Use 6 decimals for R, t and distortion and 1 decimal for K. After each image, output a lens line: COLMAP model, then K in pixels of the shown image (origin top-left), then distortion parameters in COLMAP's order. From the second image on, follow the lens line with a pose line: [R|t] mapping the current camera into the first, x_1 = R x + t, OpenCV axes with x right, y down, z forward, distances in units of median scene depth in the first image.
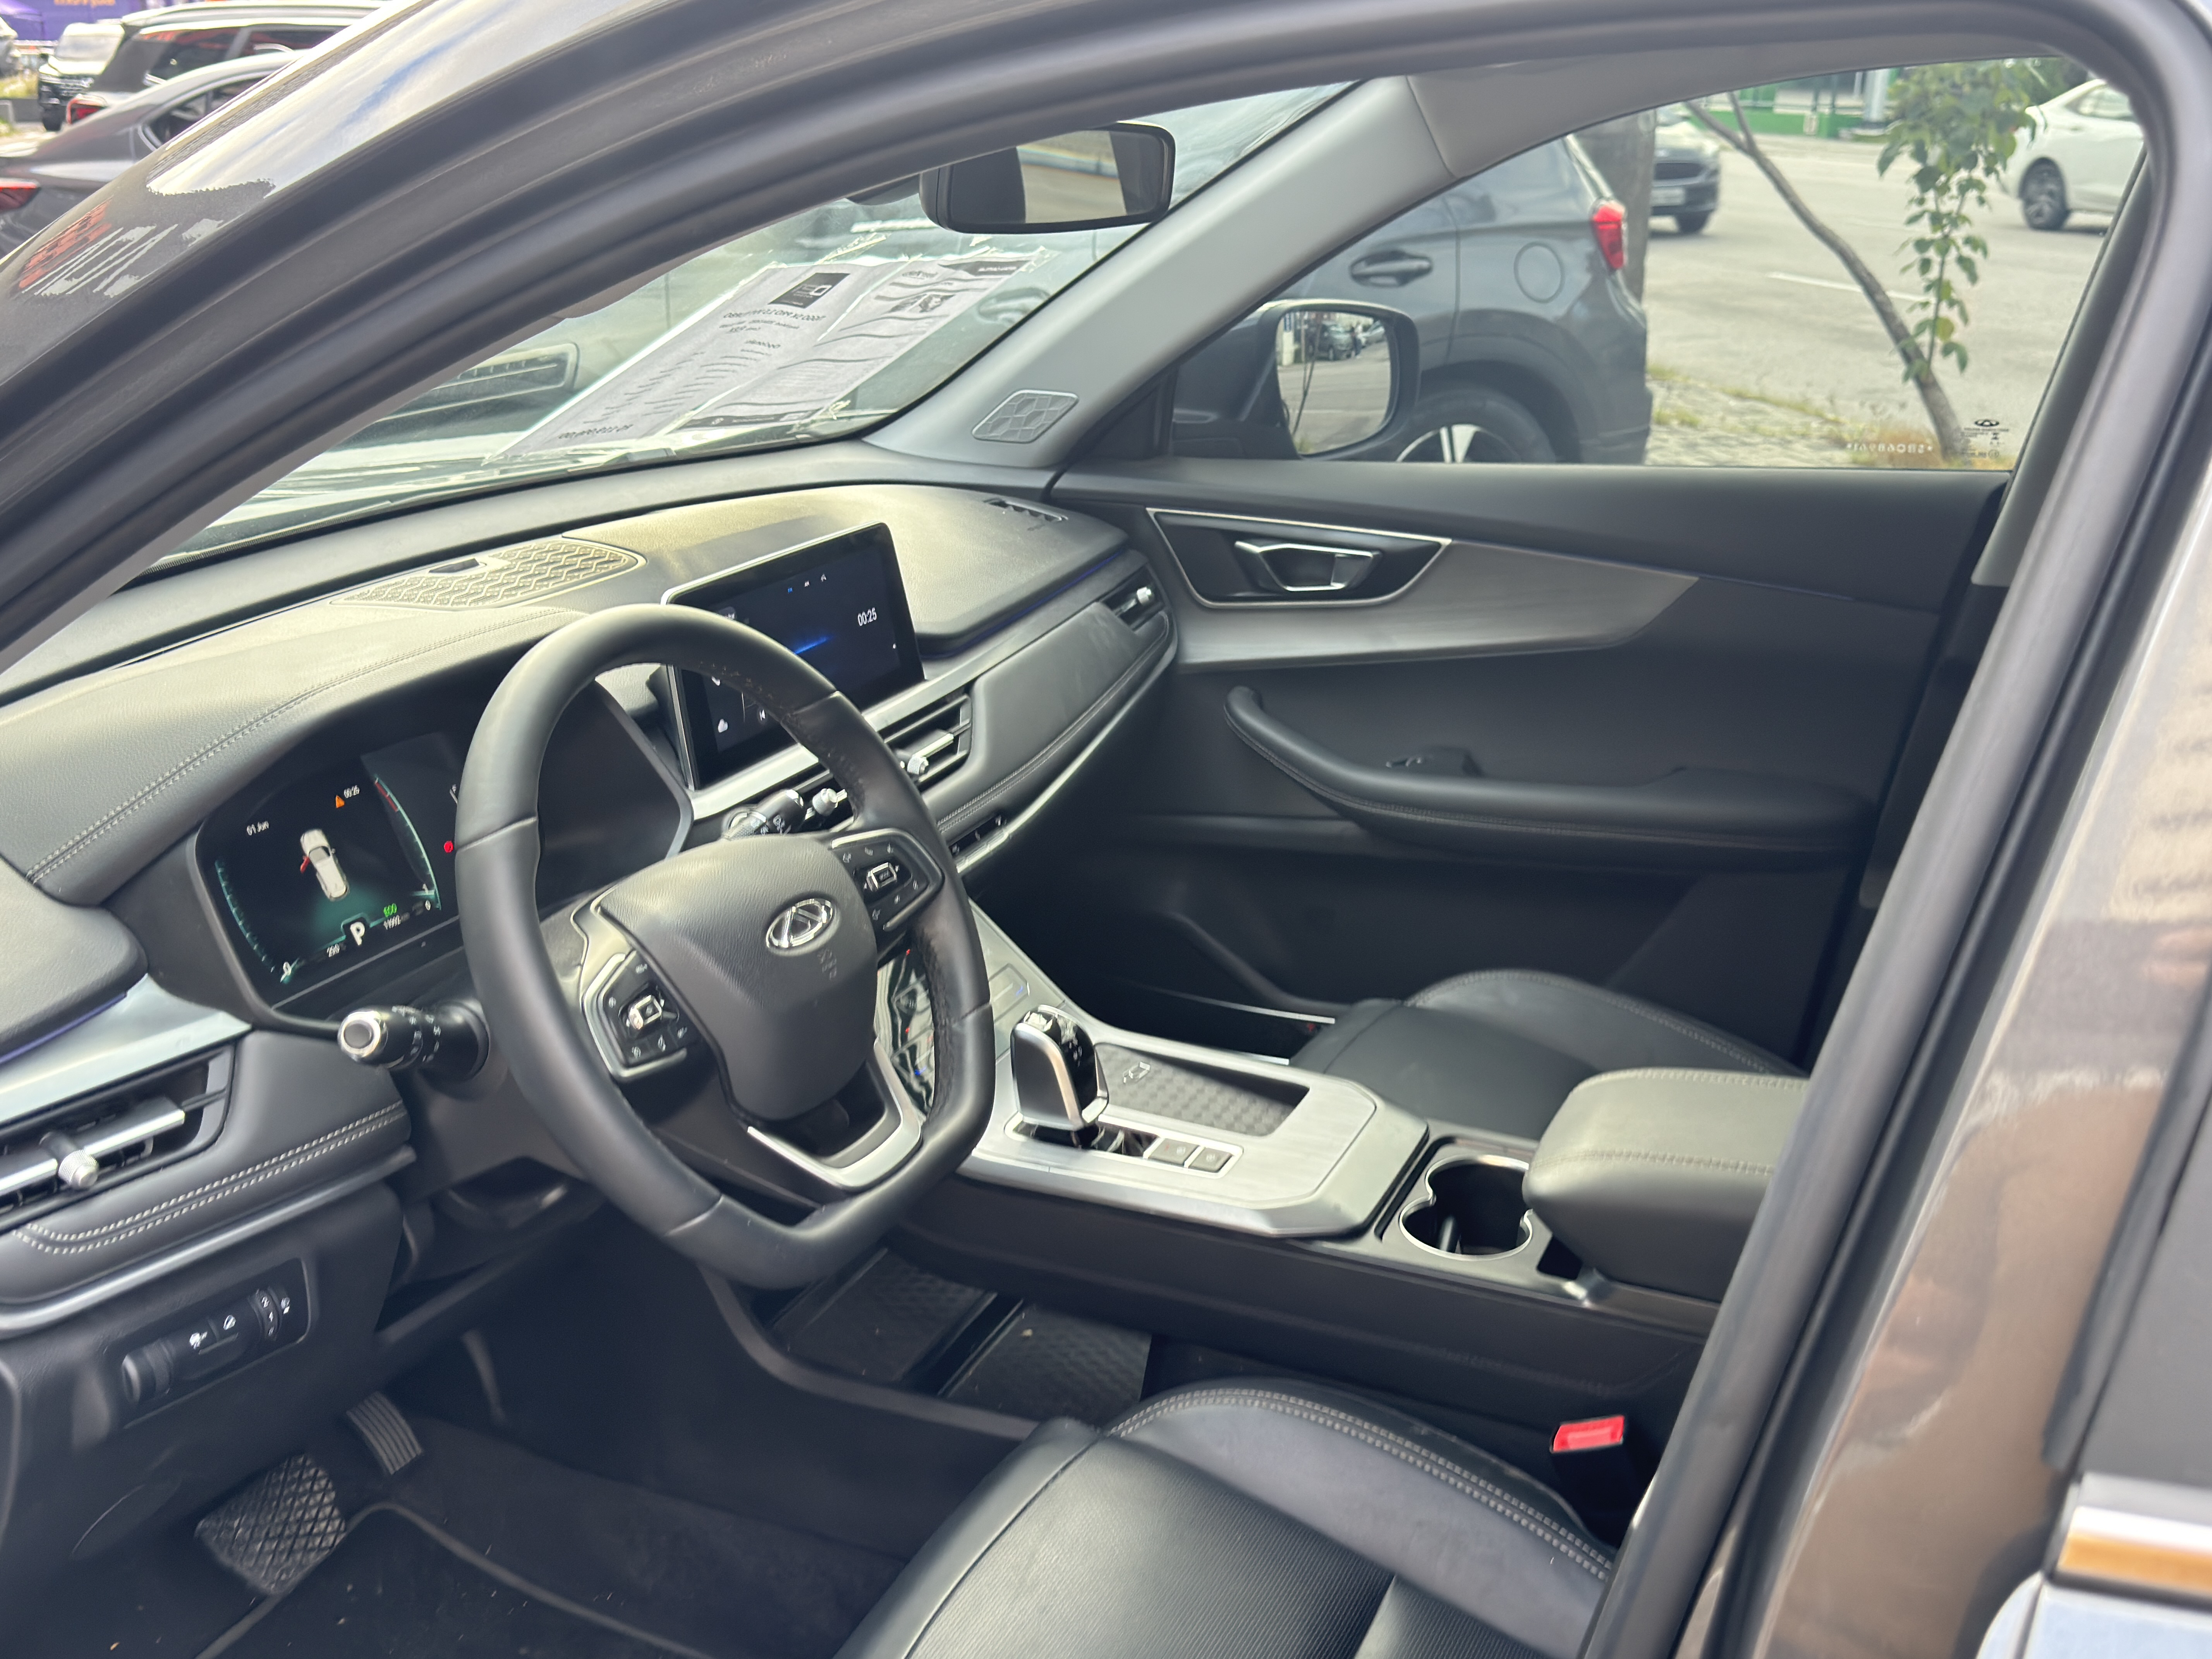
lens RADIAL K [[2163.7, 0, 1136.4], [0, 2163.7, 920.6], [0, 0, 1]] dist [0.157028, -0.303753]
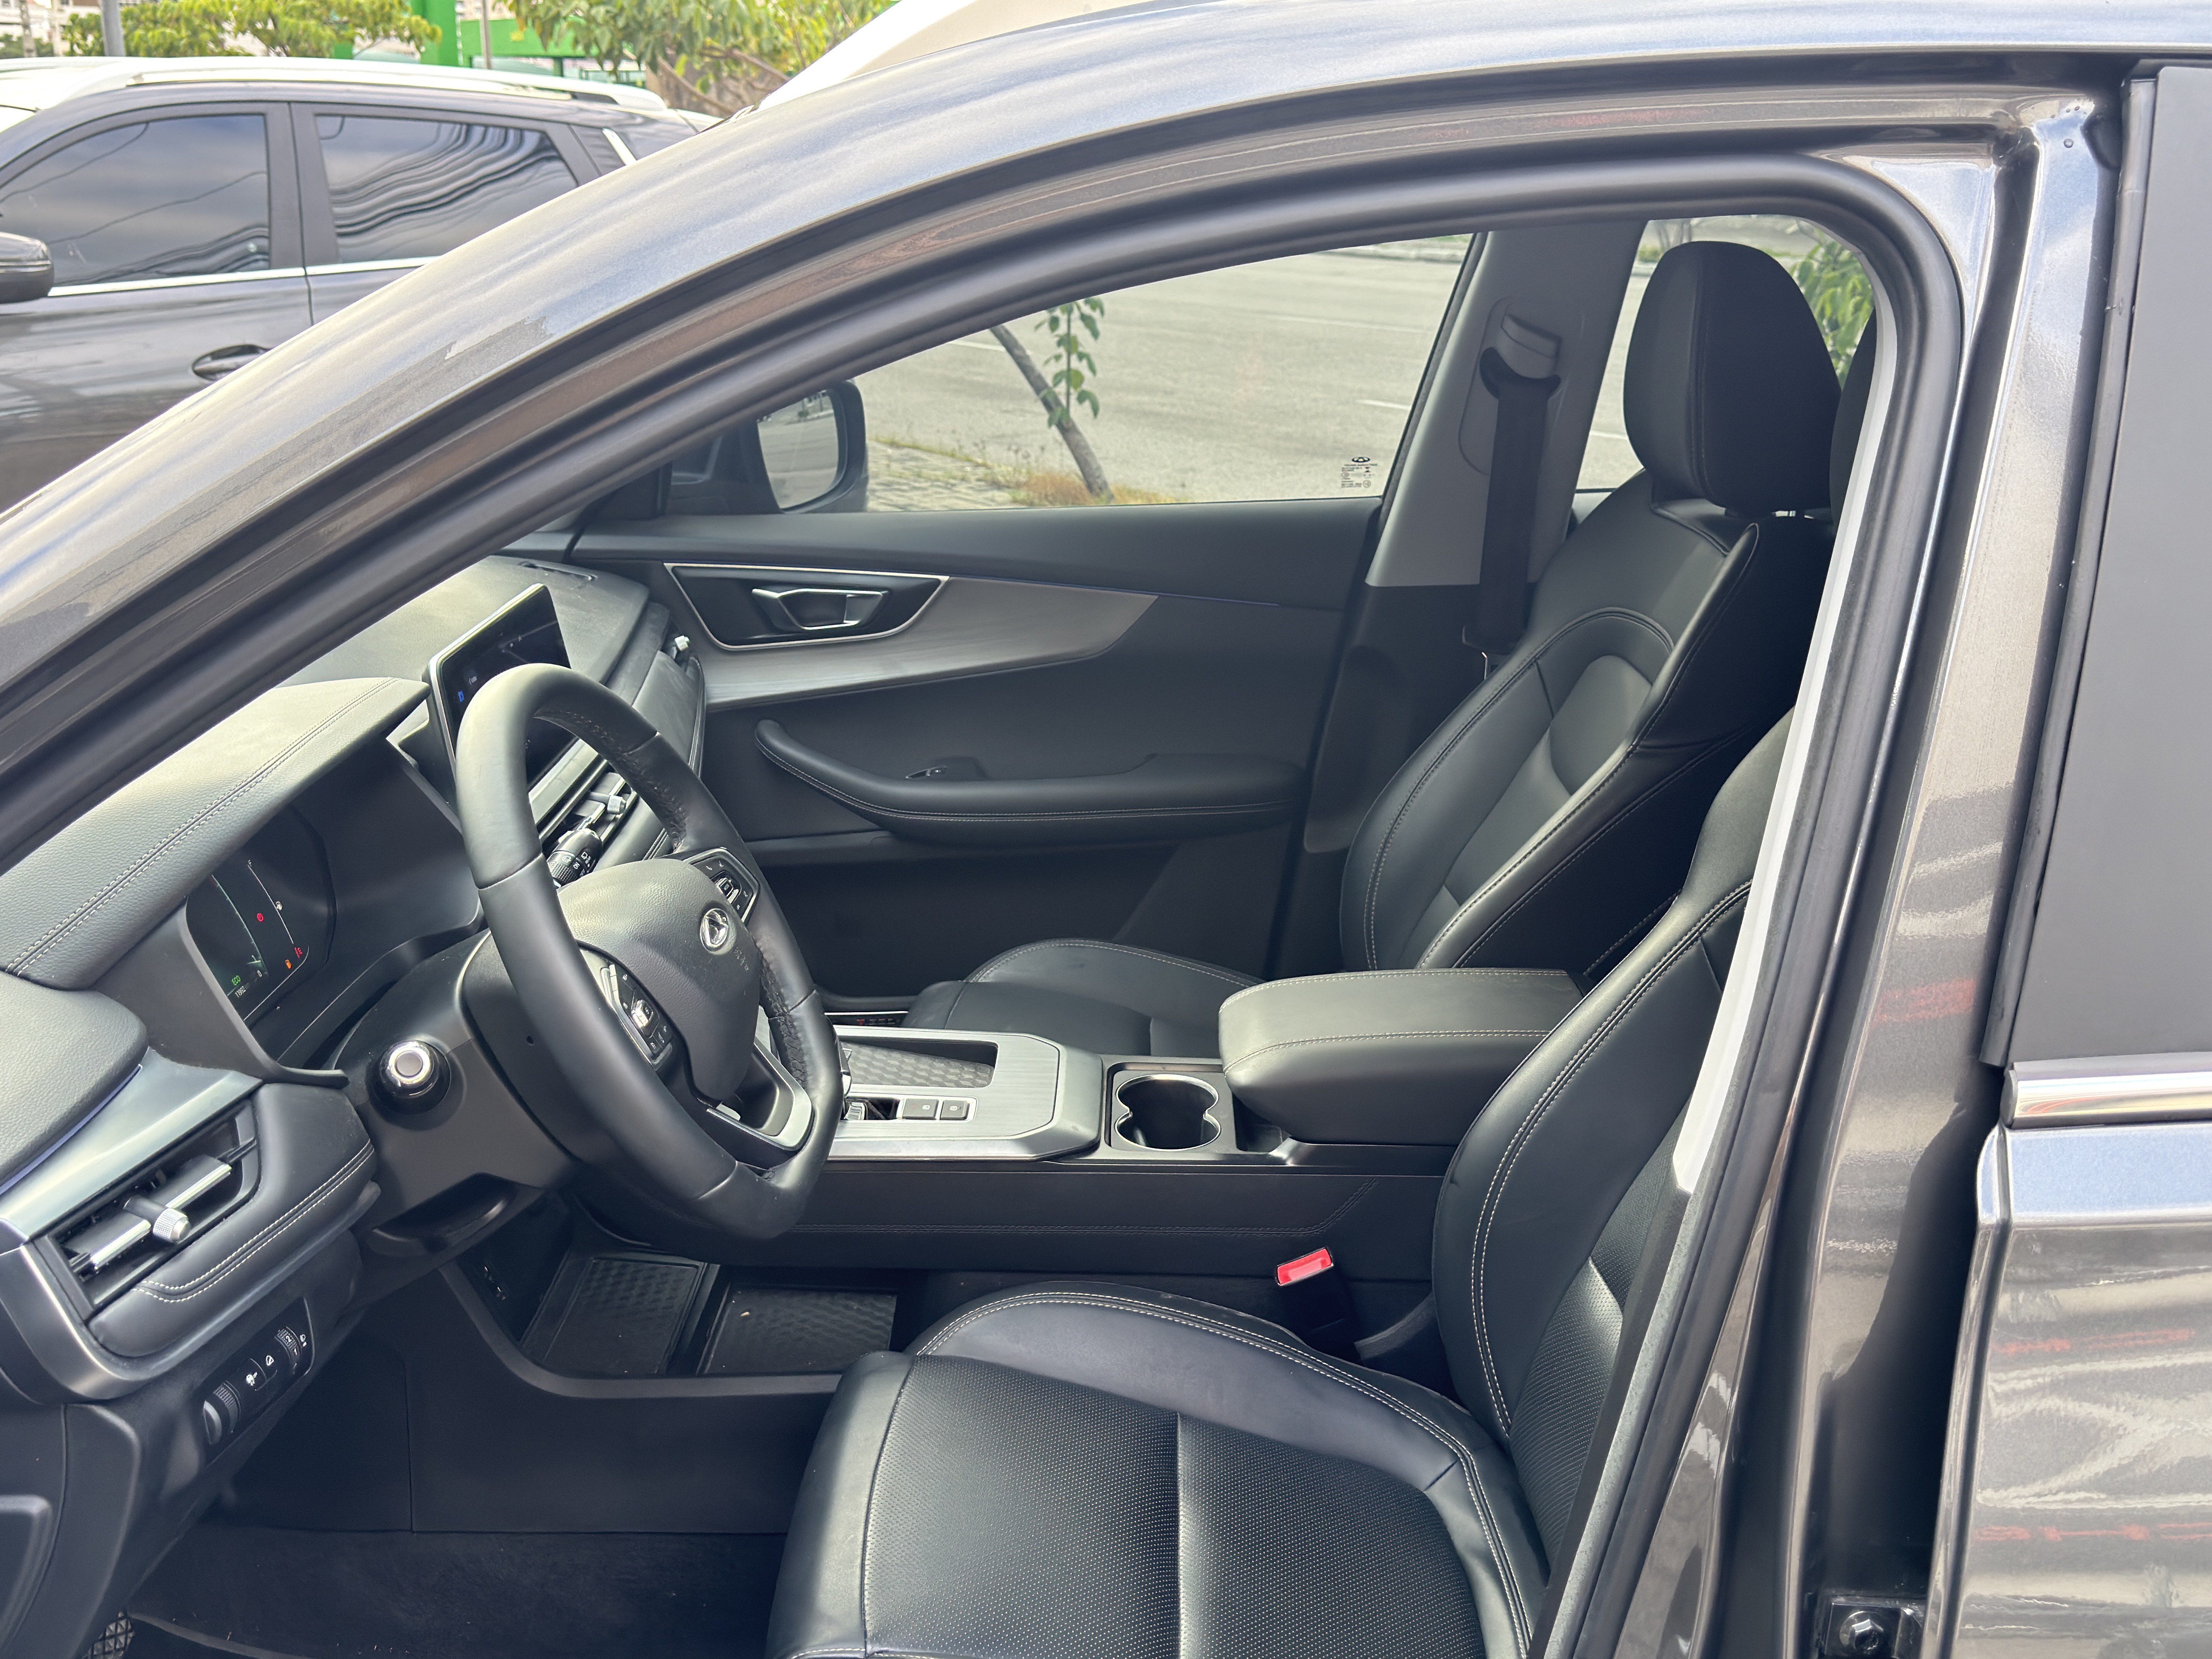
lens RADIAL K [[2163.7, 0, 1136.4], [0, 2163.7, 920.6], [0, 0, 1]] dist [0.157028, -0.303753]
pose [[0.914921, -0.125432, 0.383649, -0.288262], [0.133906, 0.990983, 0.004660, 0.016088], [-0.380774, 0.047110, 0.923467, -0.107023]]
